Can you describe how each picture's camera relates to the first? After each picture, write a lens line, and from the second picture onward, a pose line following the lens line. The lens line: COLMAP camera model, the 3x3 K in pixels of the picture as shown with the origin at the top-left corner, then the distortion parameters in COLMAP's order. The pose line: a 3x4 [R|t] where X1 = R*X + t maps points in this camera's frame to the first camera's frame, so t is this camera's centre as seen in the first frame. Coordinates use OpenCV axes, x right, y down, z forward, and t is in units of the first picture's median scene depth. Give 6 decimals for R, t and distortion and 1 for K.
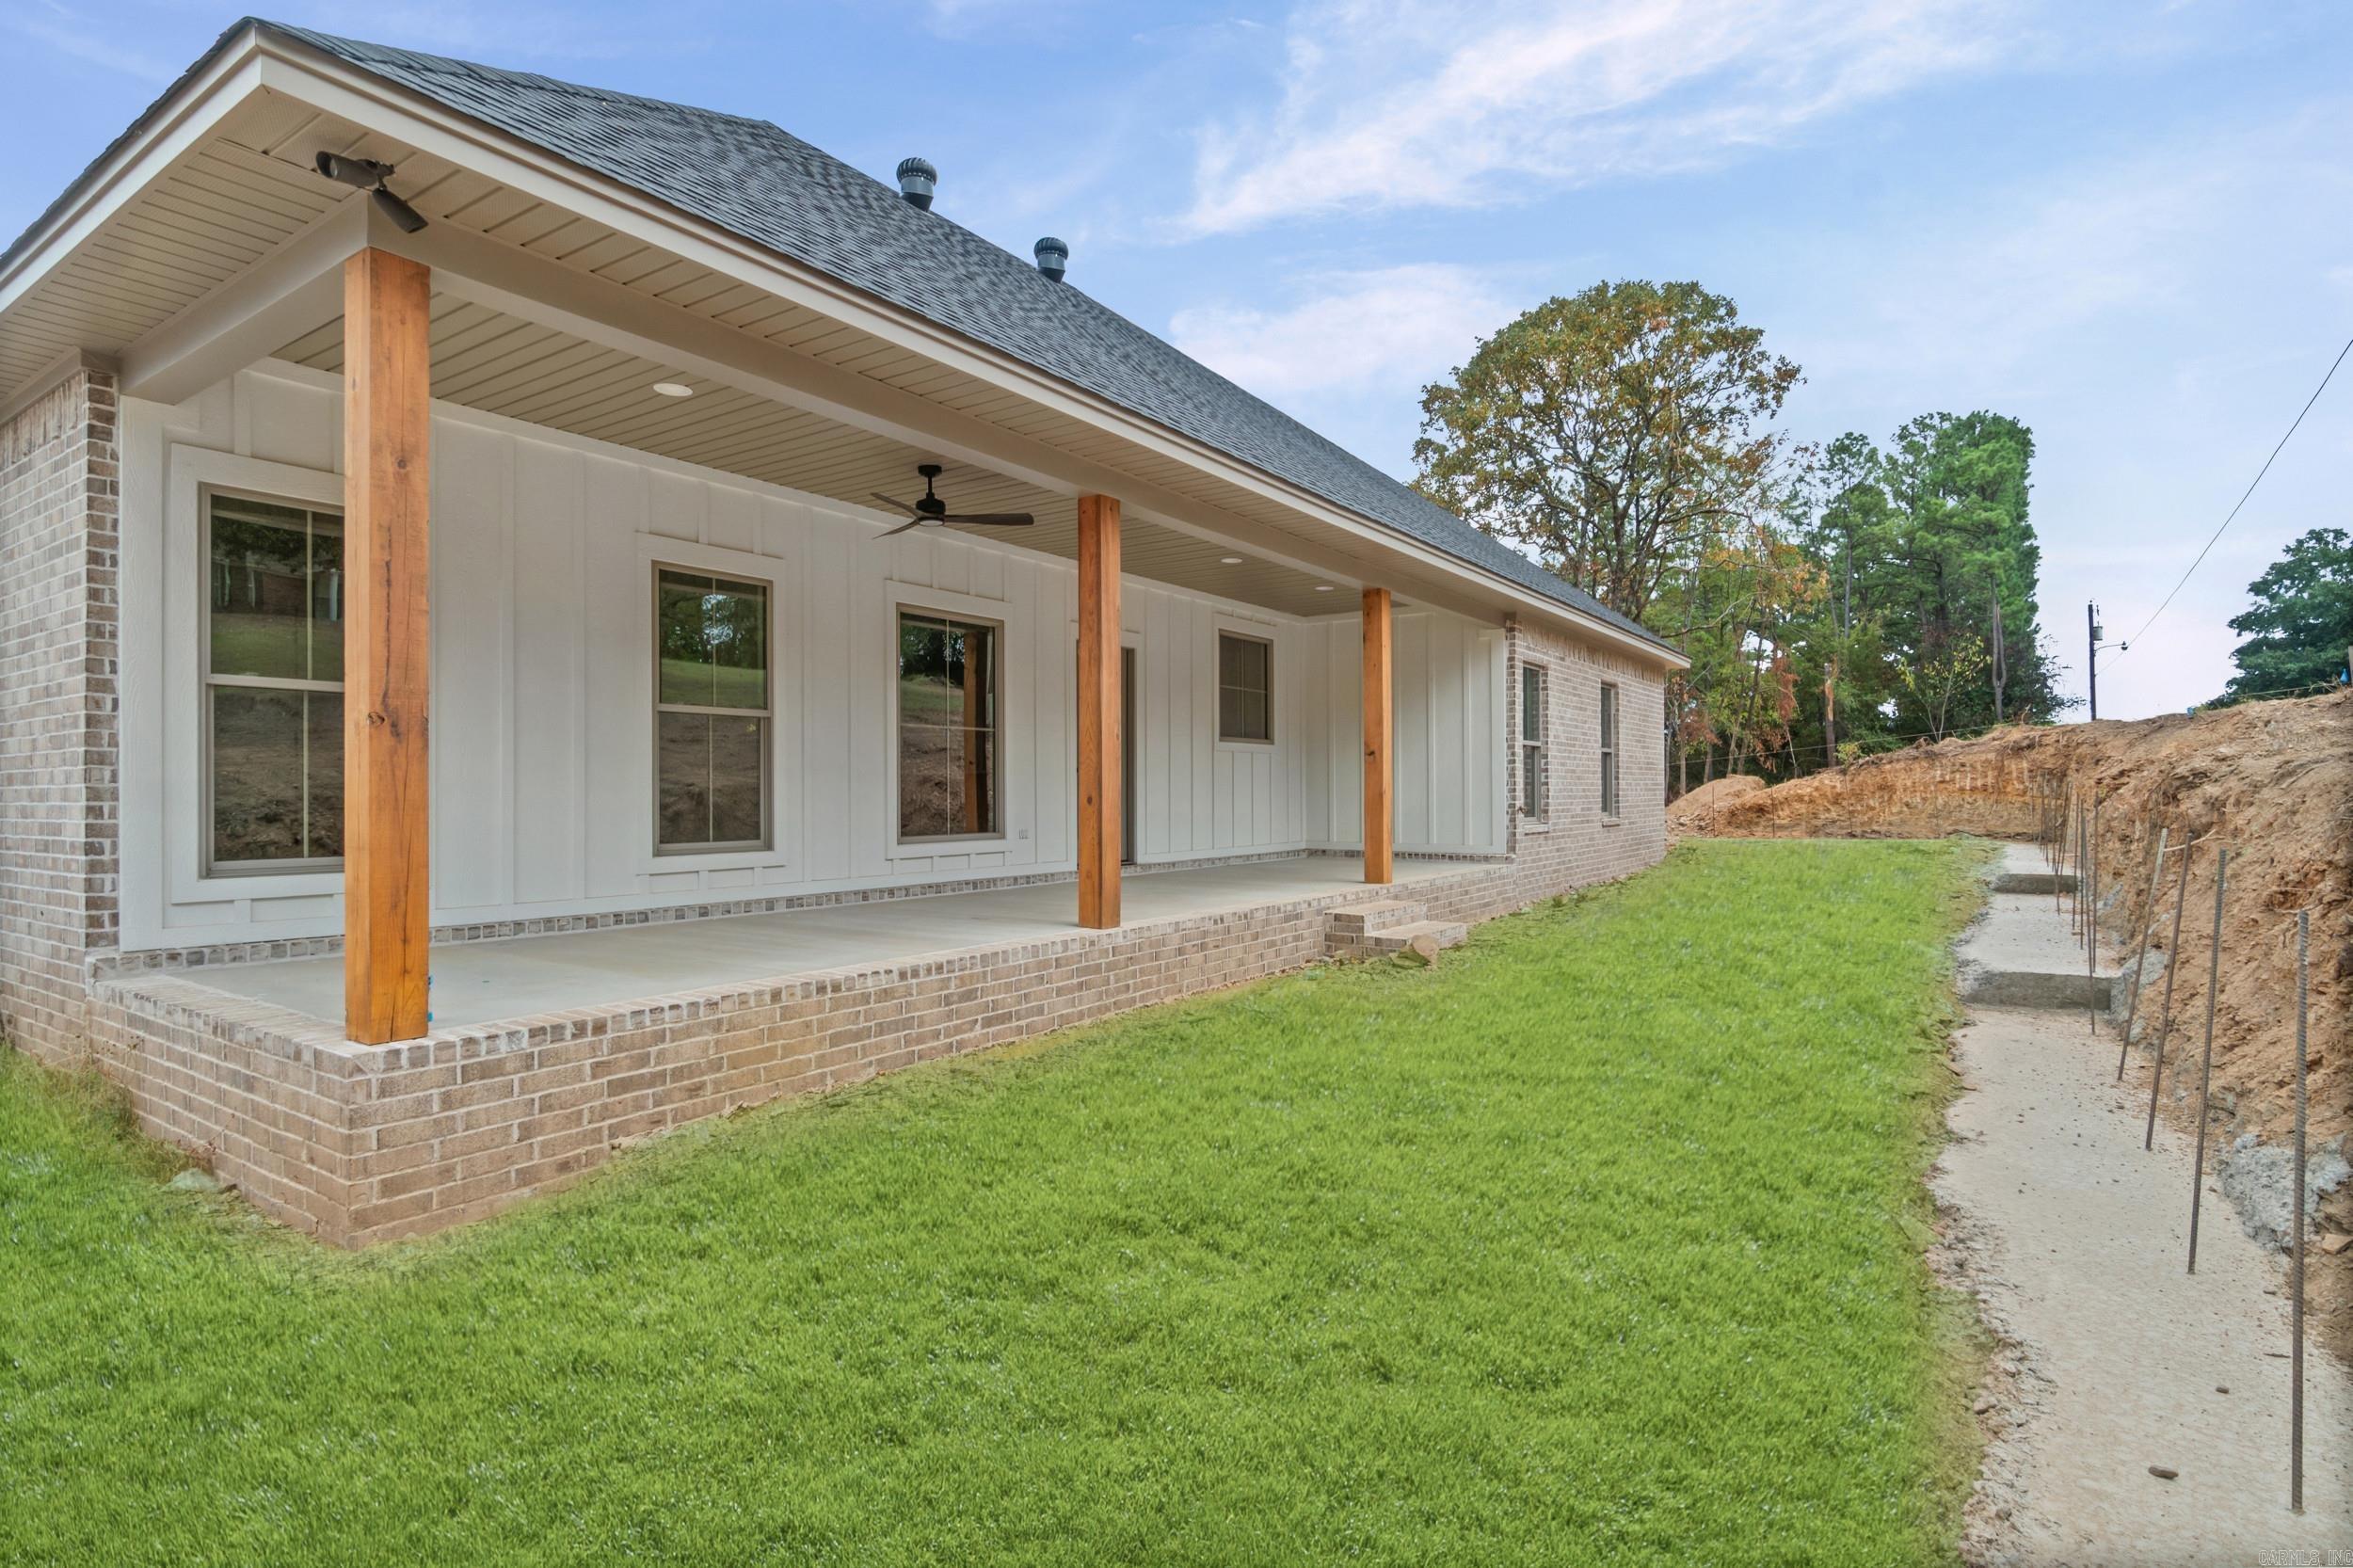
lens RADIAL K [[1201.6, 0, 1159.5], [0, 1201.6, 792.3], [0, 0, 1]] dist [-0.008695, 0.004220]
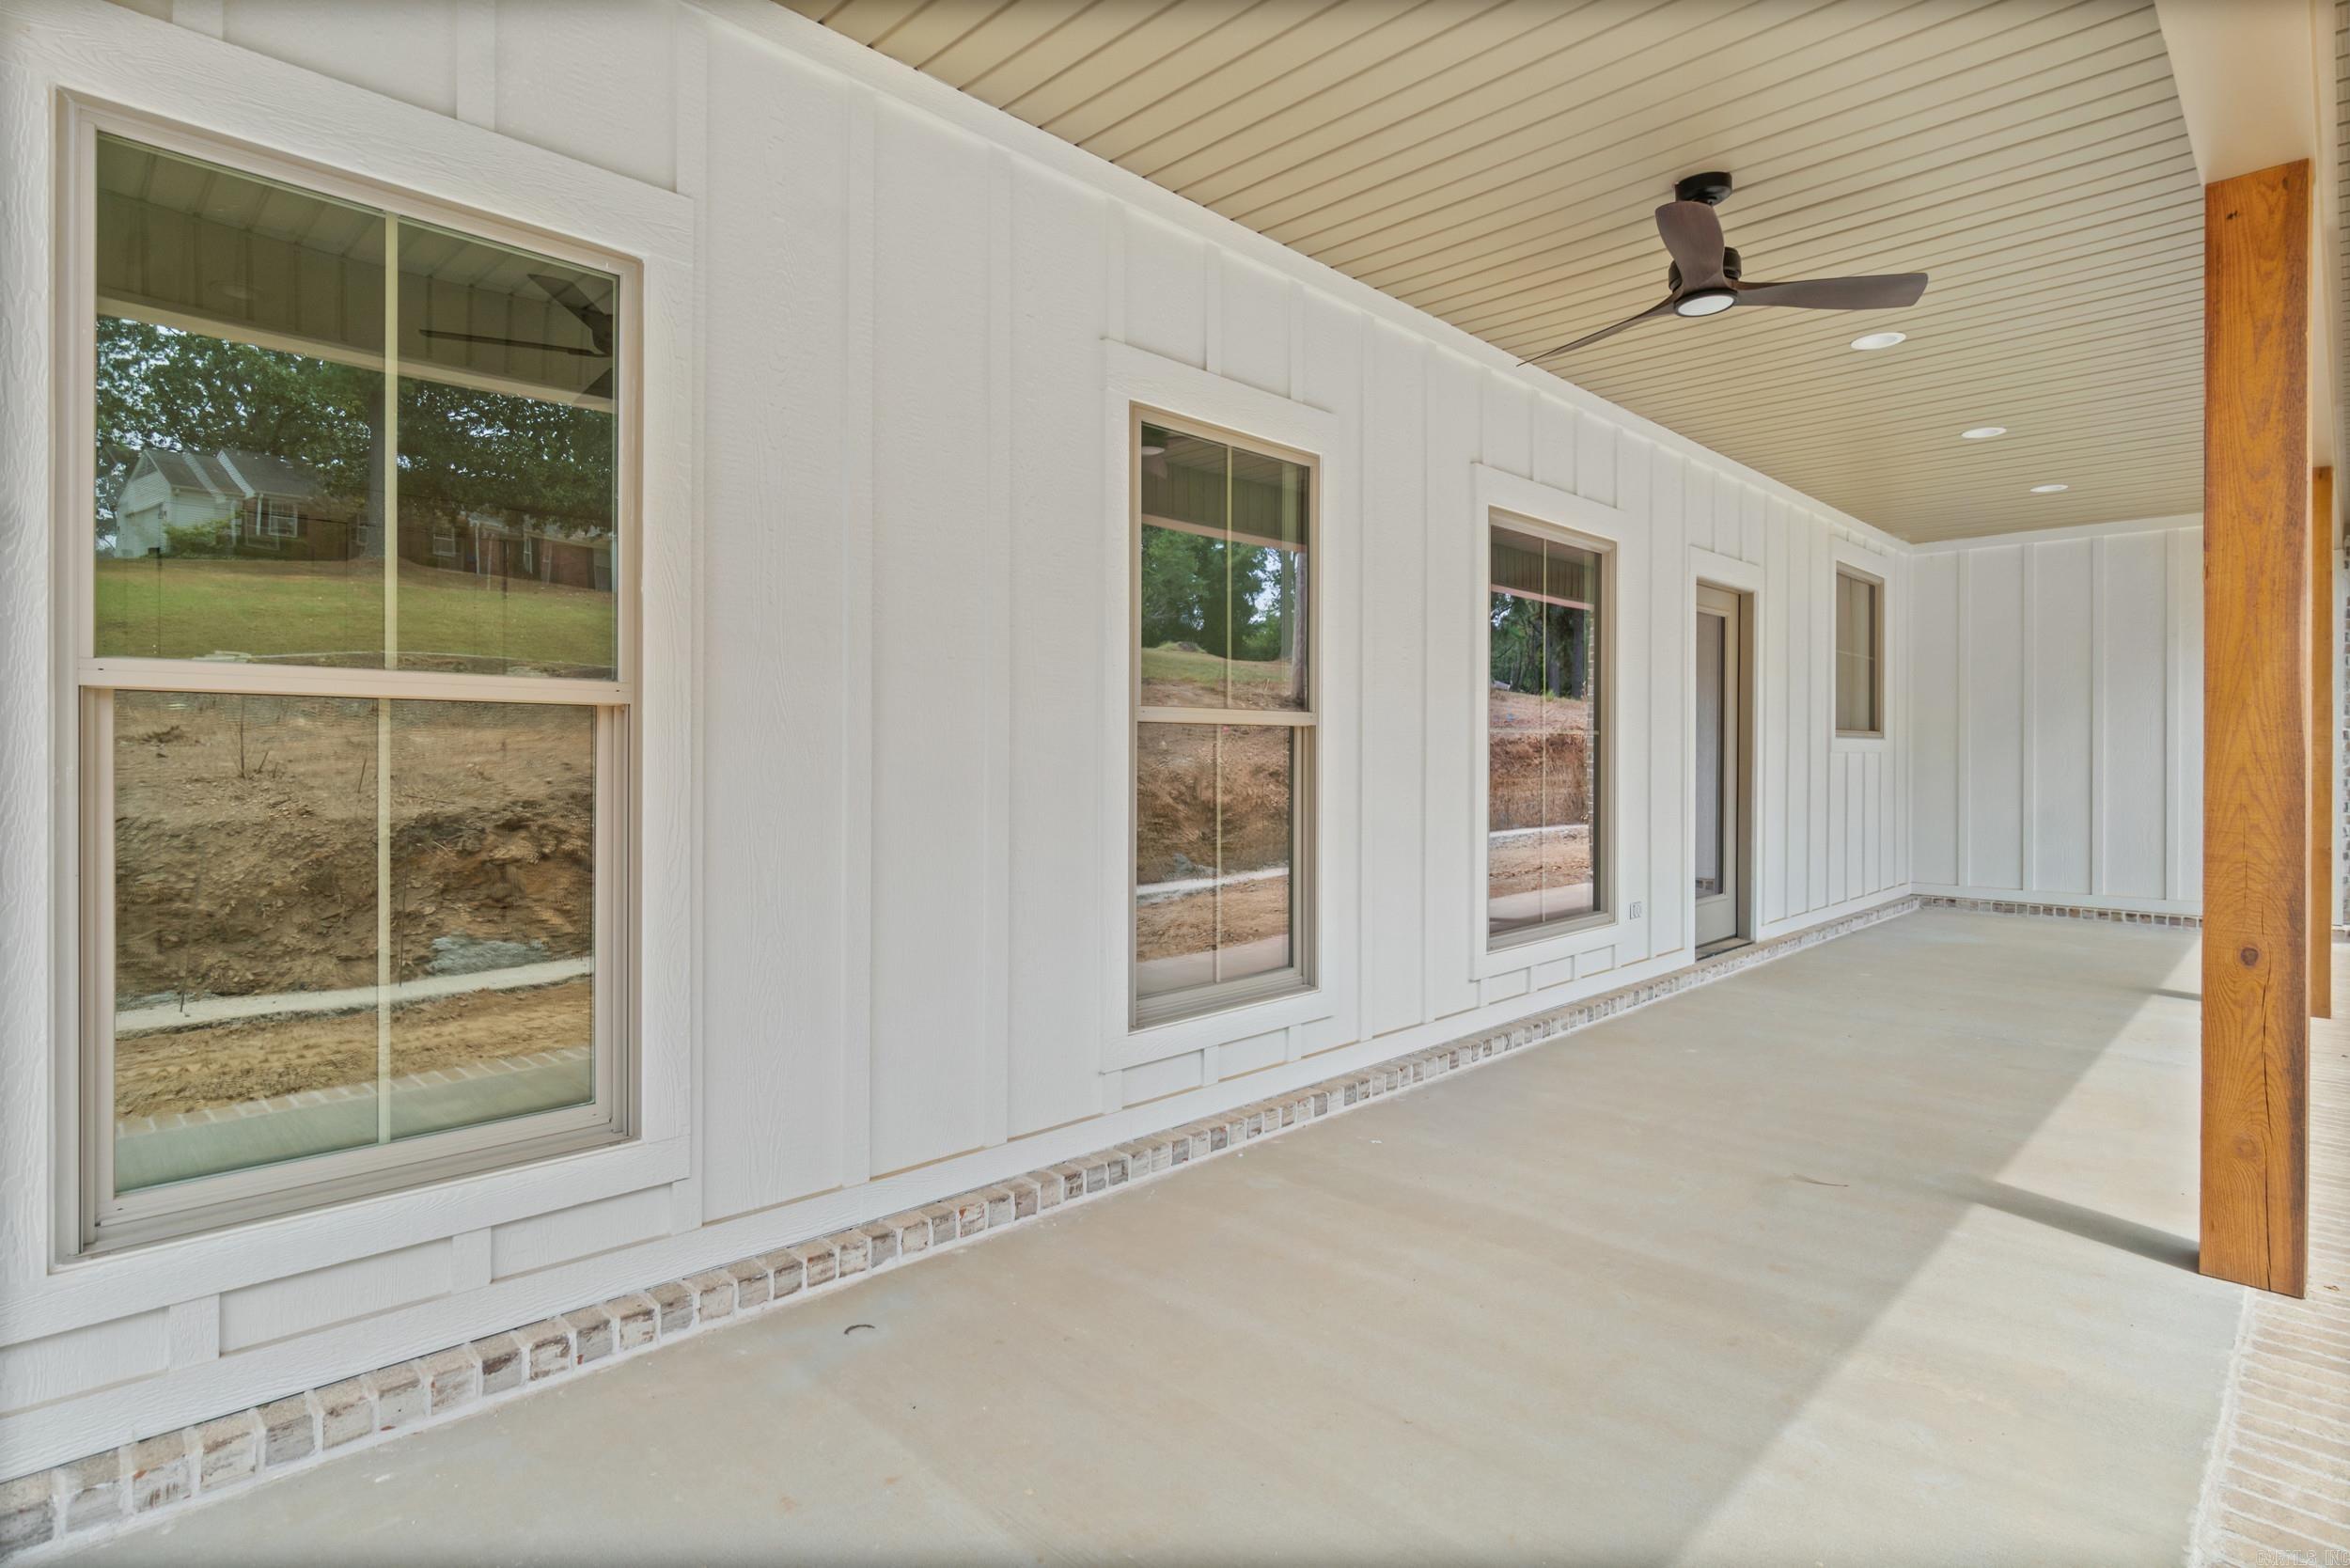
lens RADIAL K [[1200.2, 0, 1190.4], [0, 1200.2, 765.6], [0, 0, 1]] dist [-0.008695, 0.004220]
pose [[0.987411, 0.006380, -0.158047, -0.274326], [-0.004716, 0.999929, 0.010903, -0.047324], [0.158105, -0.010021, 0.987371, 0.455678]]
